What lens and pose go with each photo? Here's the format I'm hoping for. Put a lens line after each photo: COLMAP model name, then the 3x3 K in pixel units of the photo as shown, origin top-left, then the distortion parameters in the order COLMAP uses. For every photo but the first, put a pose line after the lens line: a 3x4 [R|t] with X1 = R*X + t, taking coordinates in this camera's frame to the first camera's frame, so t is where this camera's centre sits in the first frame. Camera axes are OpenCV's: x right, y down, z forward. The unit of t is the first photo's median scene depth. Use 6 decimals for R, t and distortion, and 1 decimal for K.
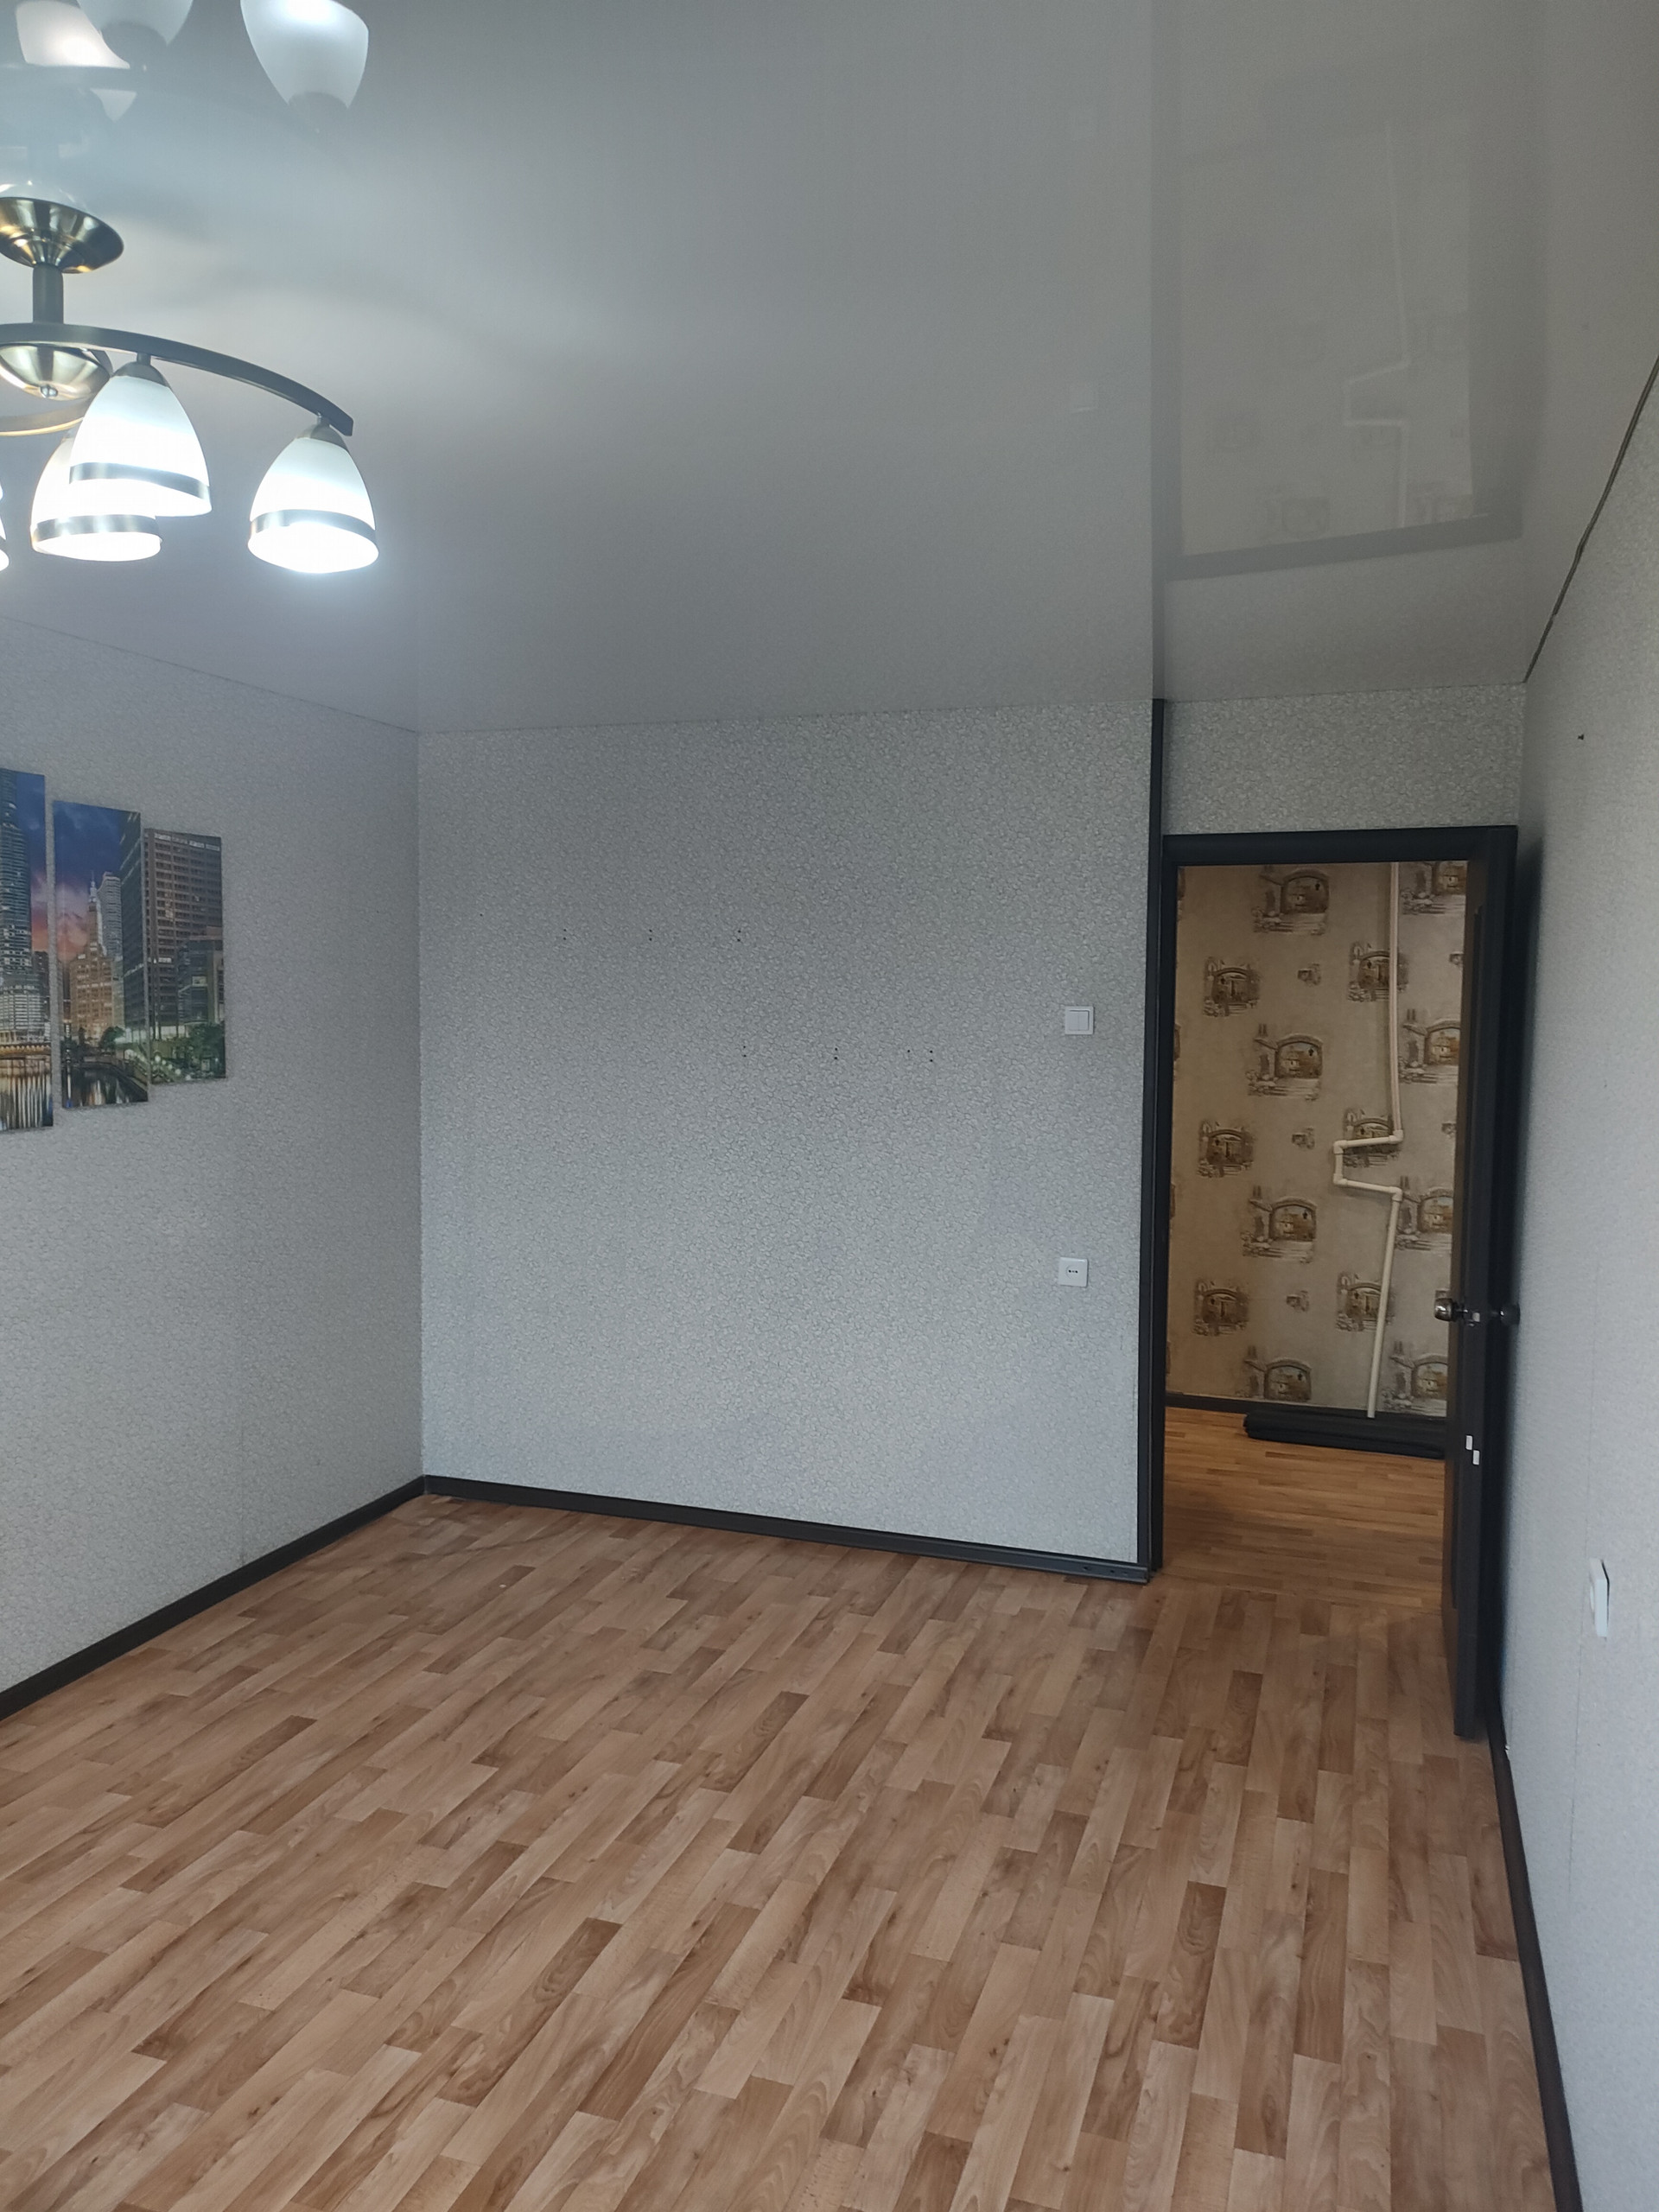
lens RADIAL K [[1618.0, 0, 813.1], [0, 1618.0, 1111.4], [0, 0, 1]] dist [0.052011, -0.042317]
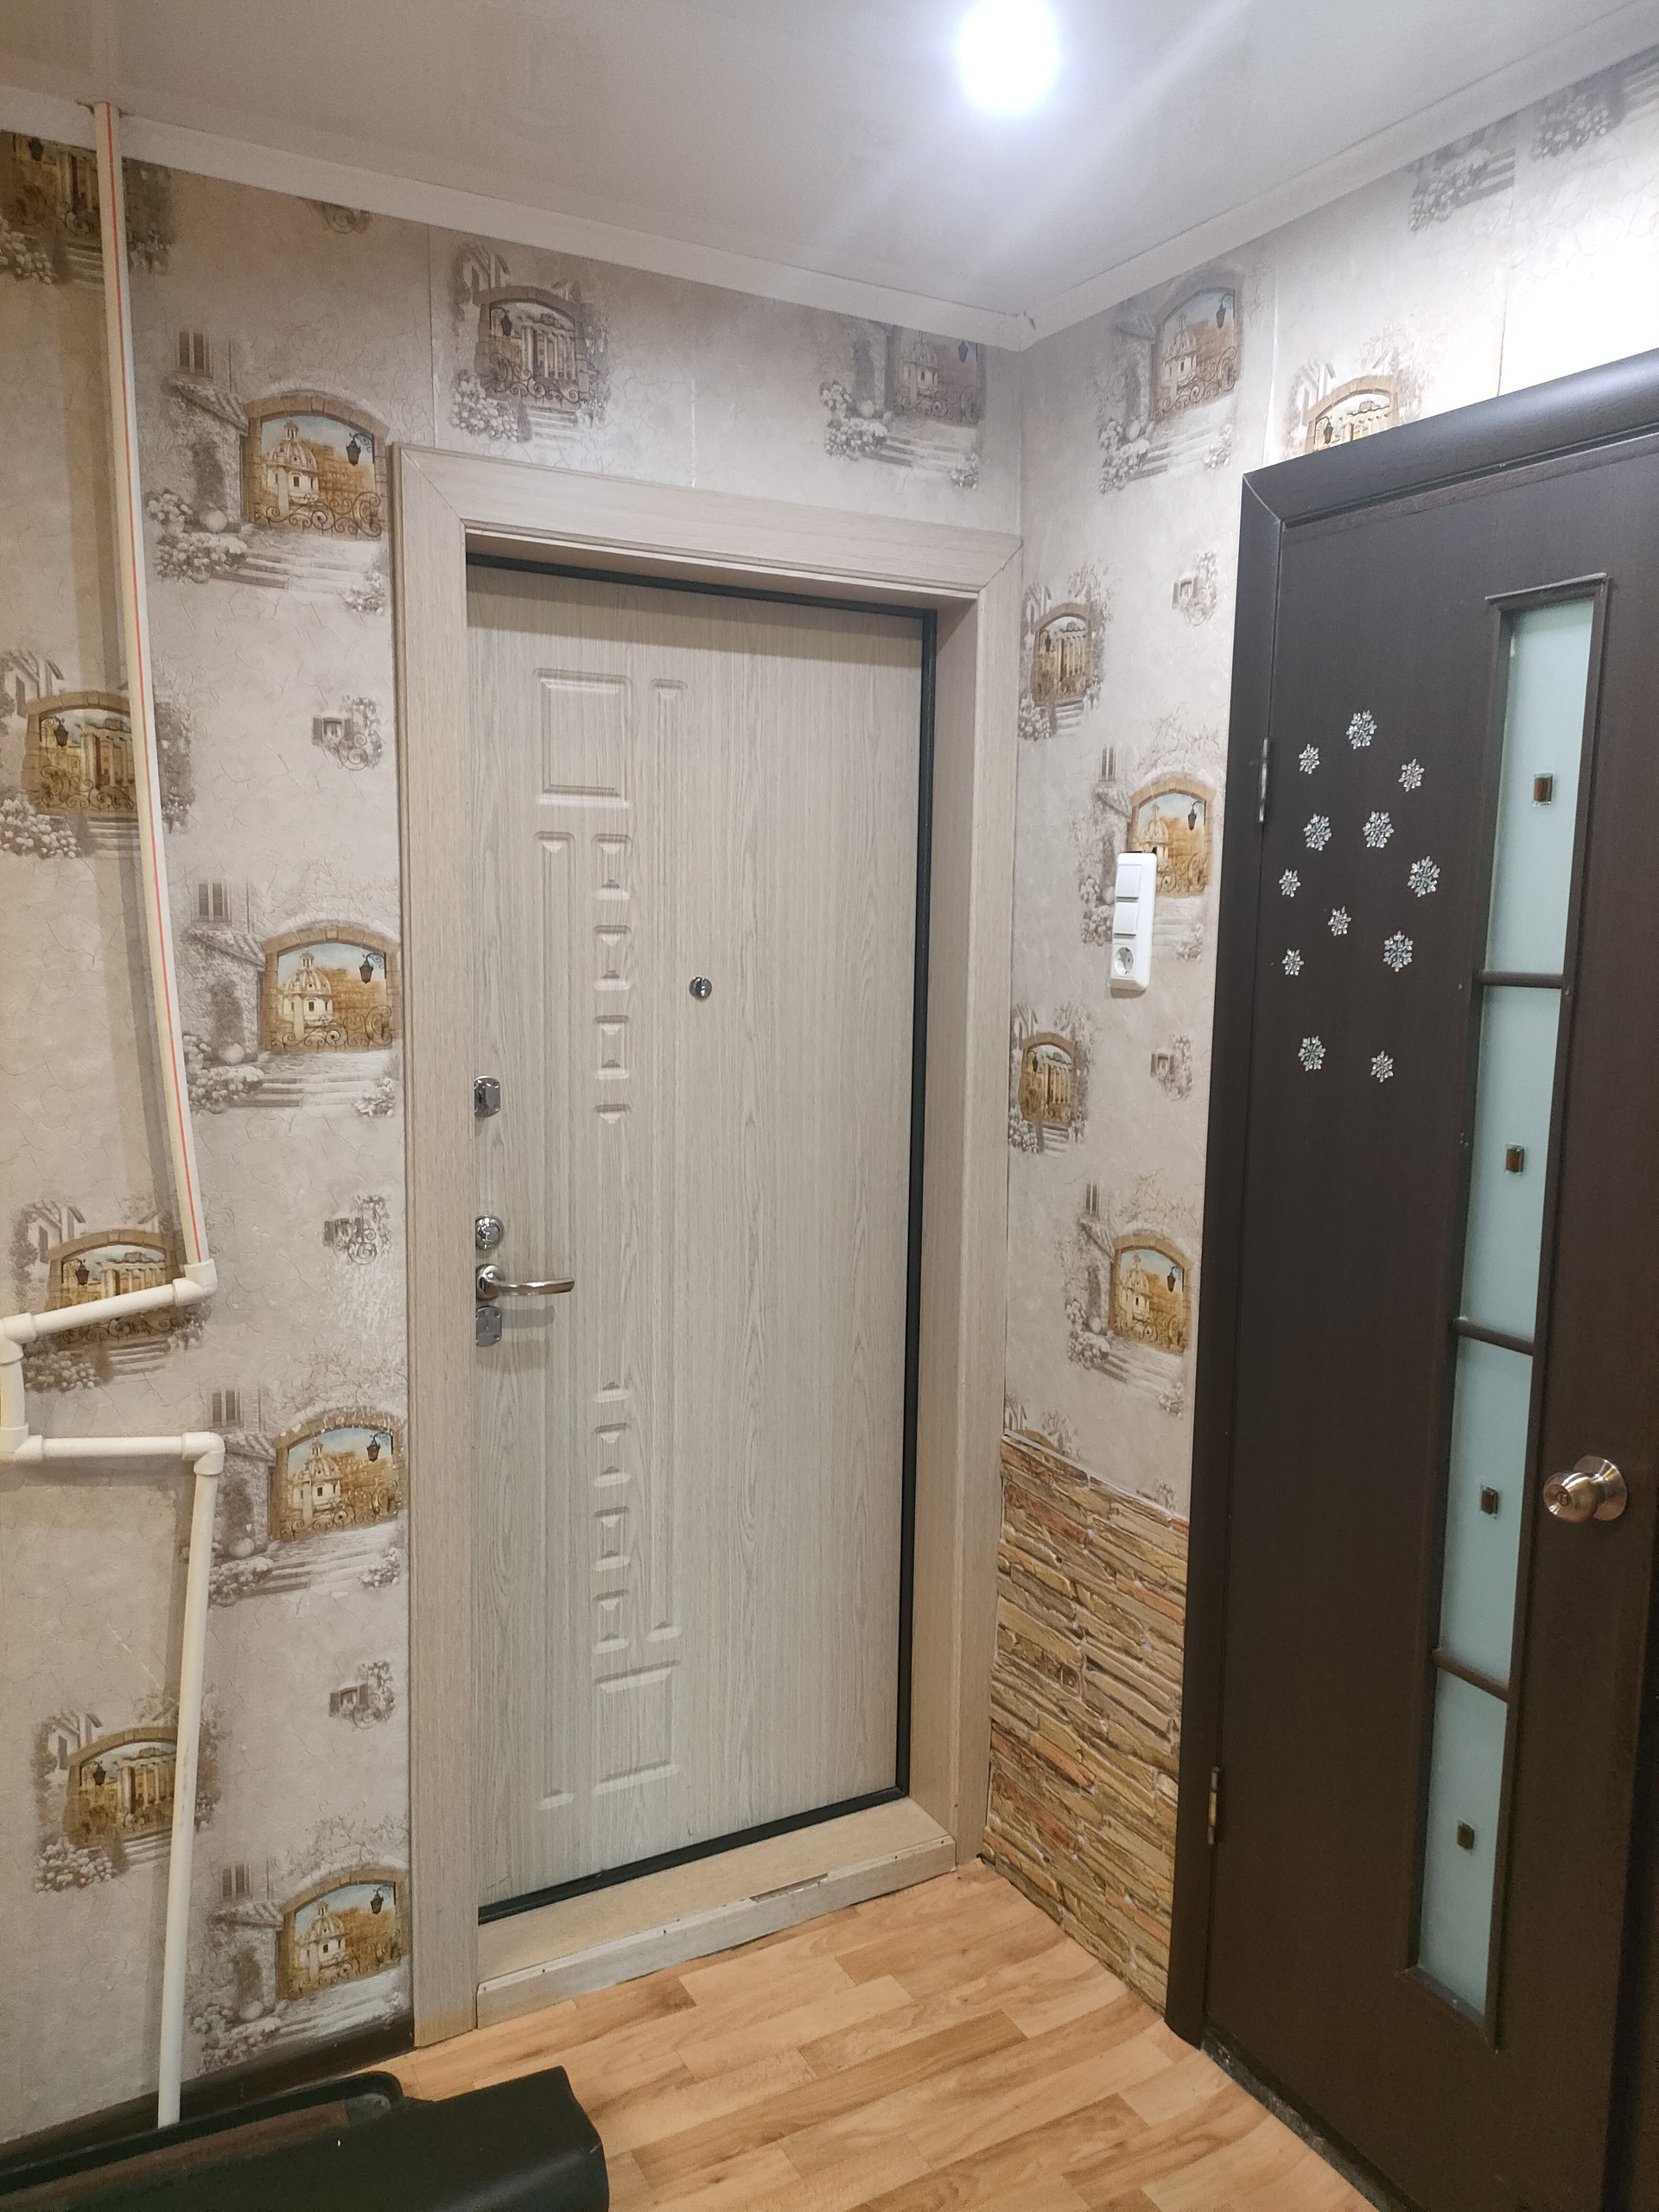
lens RADIAL K [[1618.0, 0, 831.3], [0, 1618.0, 1103.0], [0, 0, 1]] dist [0.052011, -0.042317]
pose [[0.650994, -0.094357, 0.753196, 0.197878], [0.044969, 0.995295, 0.085820, -0.041248], [-0.757750, -0.021998, 0.652174, 0.686299]]
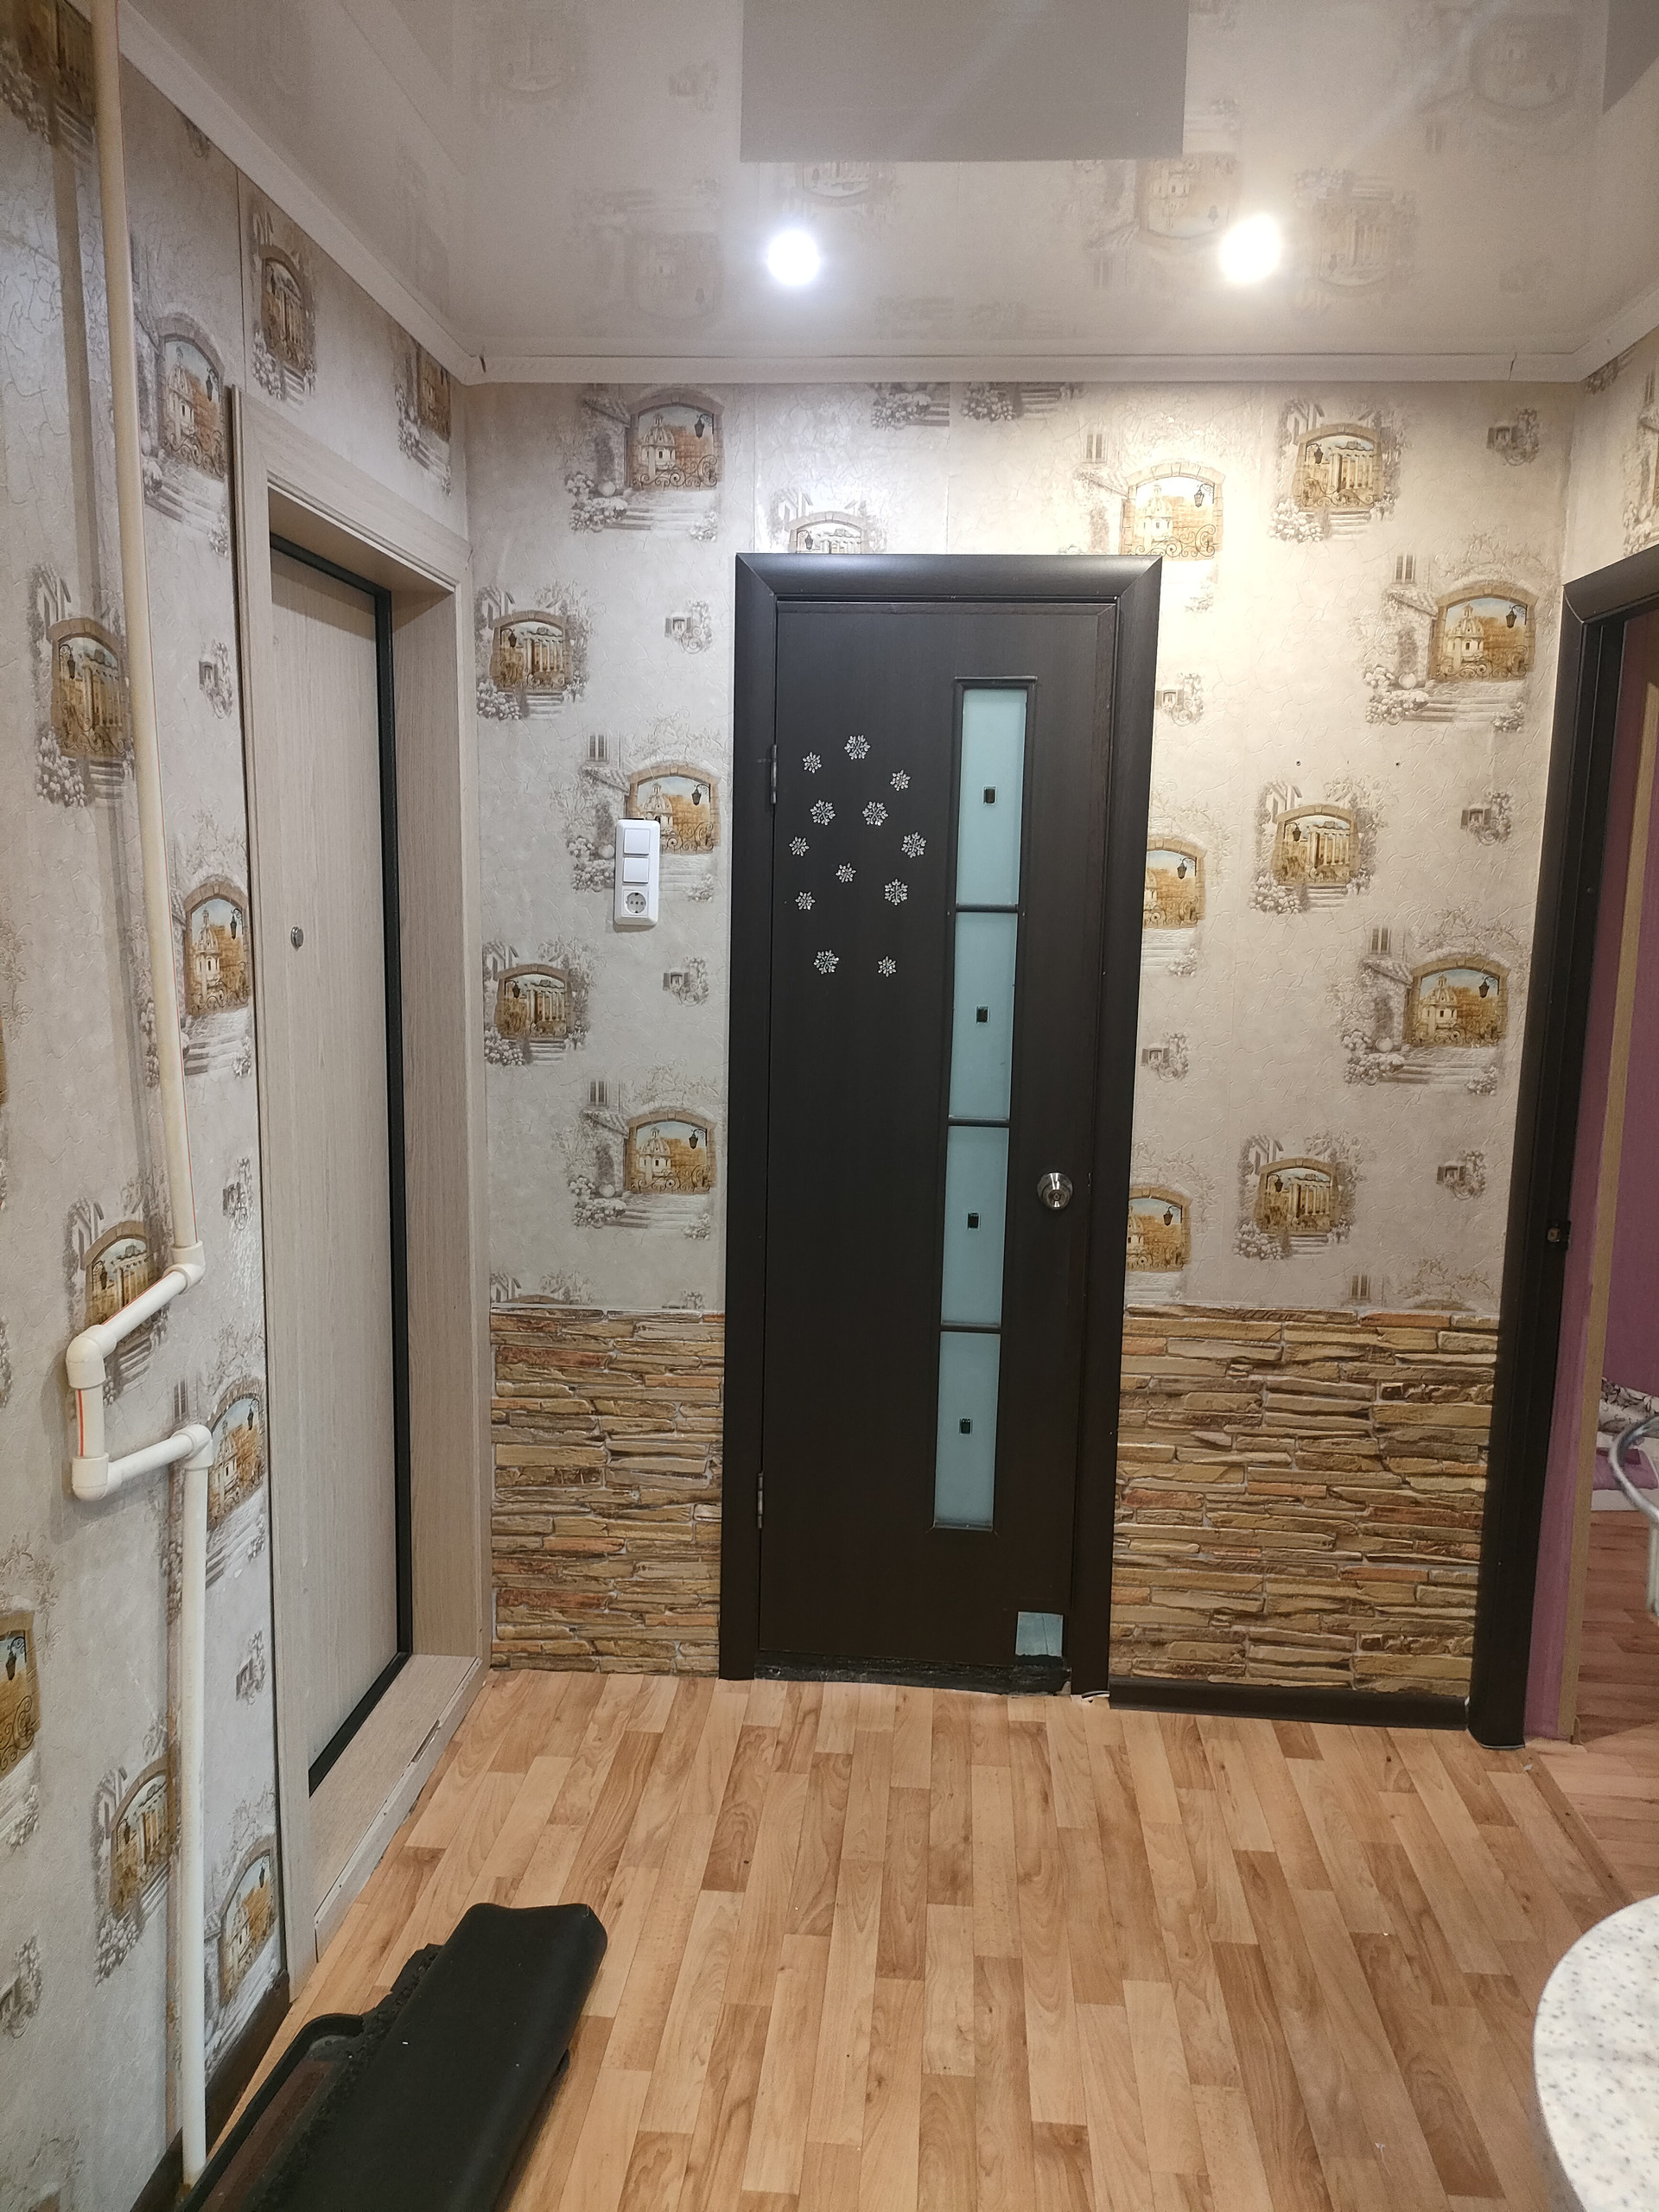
lens RADIAL K [[1618.0, 0, 824.0], [0, 1618.0, 1101.9], [0, 0, 1]] dist [0.052011, -0.042317]
pose [[-0.268244, -0.149765, 0.951639, 0.043637], [0.046074, 0.984717, 0.167957, -0.058747], [-0.962249, 0.088899, -0.257244, 0.950842]]
